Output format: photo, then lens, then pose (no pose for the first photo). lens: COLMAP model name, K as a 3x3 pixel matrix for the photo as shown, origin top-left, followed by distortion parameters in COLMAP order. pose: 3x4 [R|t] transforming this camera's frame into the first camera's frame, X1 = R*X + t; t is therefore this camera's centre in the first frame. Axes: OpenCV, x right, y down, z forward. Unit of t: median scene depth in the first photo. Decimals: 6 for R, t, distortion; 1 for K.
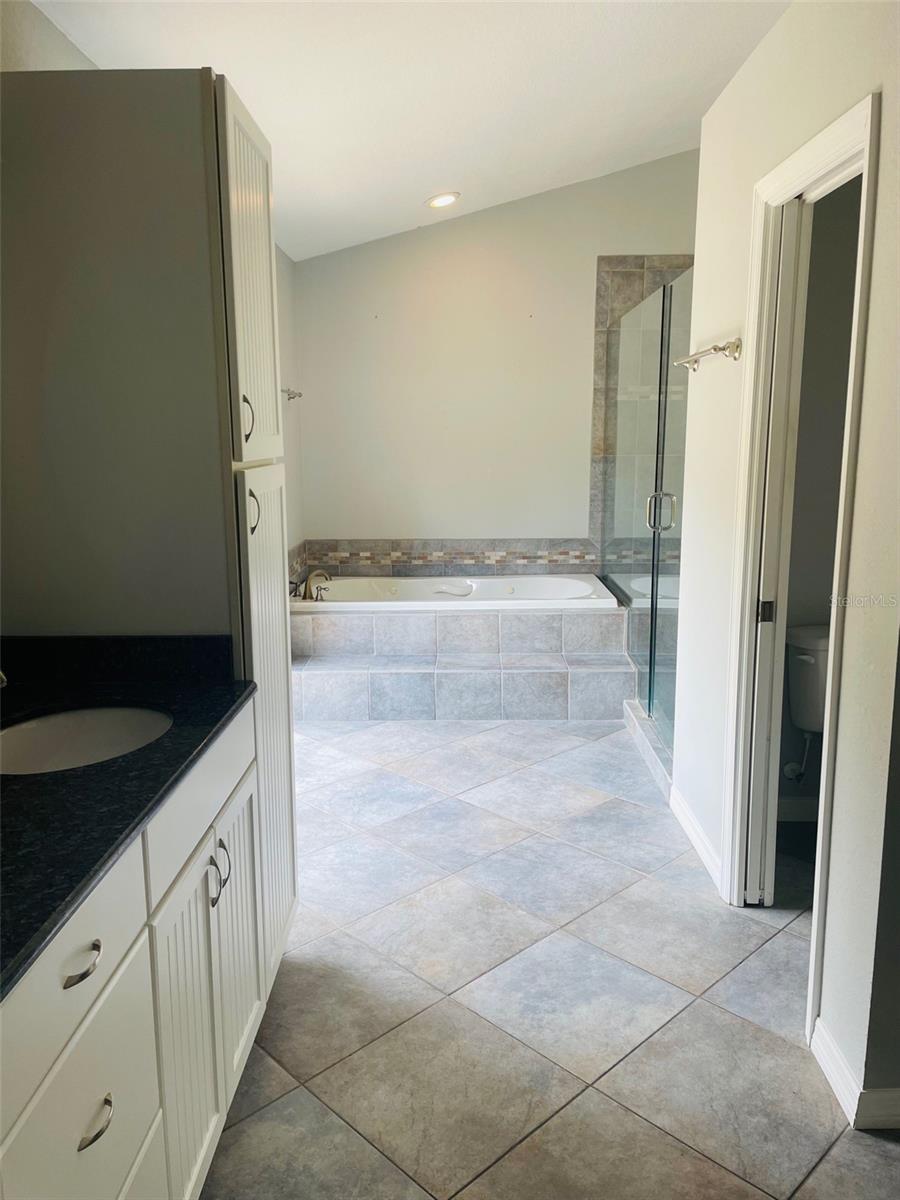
lens RADIAL K [[892.0, 0, 450.0], [0, 892.0, 600.0], [0, 0, 1]] dist [0.088666, -0.116383]
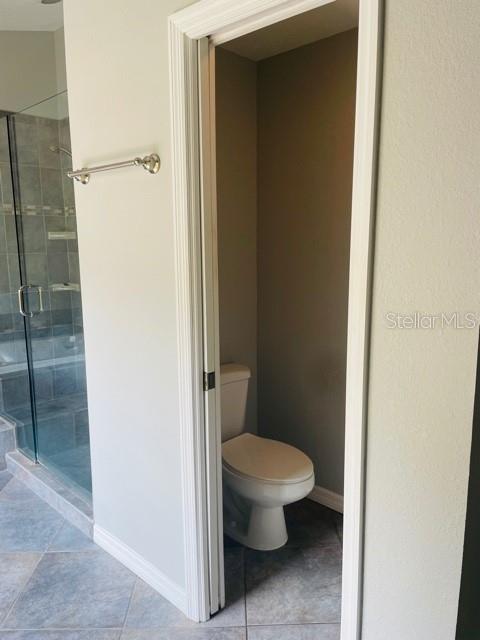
lens RADIAL K [[475.7, 0, 240.0], [0, 475.7, 320.0], [0, 0, 1]] dist [0.088666, -0.116383]
pose [[0.678443, -0.115593, 0.725502, -0.066093], [0.133215, 0.990529, 0.033246, -0.067871], [-0.722474, 0.074092, 0.687417, 0.413615]]
